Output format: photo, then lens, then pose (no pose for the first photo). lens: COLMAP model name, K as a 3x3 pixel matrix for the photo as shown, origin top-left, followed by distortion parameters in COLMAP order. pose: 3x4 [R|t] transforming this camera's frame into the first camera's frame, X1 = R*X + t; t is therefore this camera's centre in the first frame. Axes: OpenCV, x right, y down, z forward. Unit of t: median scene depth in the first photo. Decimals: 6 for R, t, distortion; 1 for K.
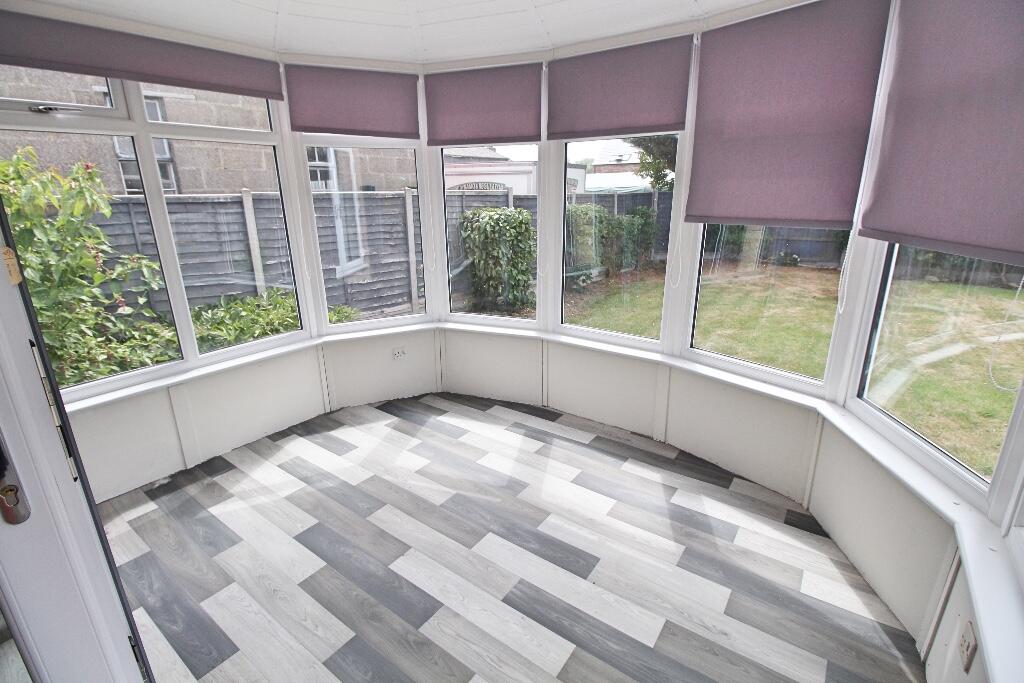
lens RADIAL K [[472.5, 0, 518.3], [0, 472.5, 336.2], [0, 0, 1]] dist [-0.002551, -0.010736]
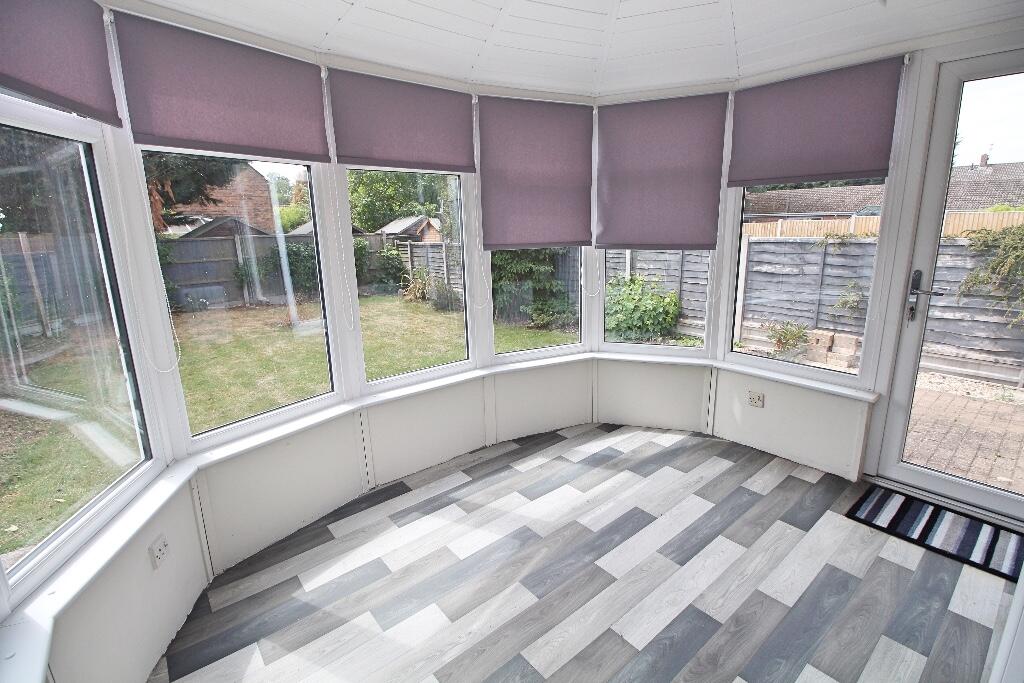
lens RADIAL K [[472.5, 0, 518.3], [0, 472.5, 336.2], [0, 0, 1]] dist [-0.002551, -0.010736]
pose [[0.250002, -0.216703, 0.943684, -0.791785], [0.300614, 0.943841, 0.137100, -0.179213], [-0.920397, 0.249409, 0.301106, 0.632411]]
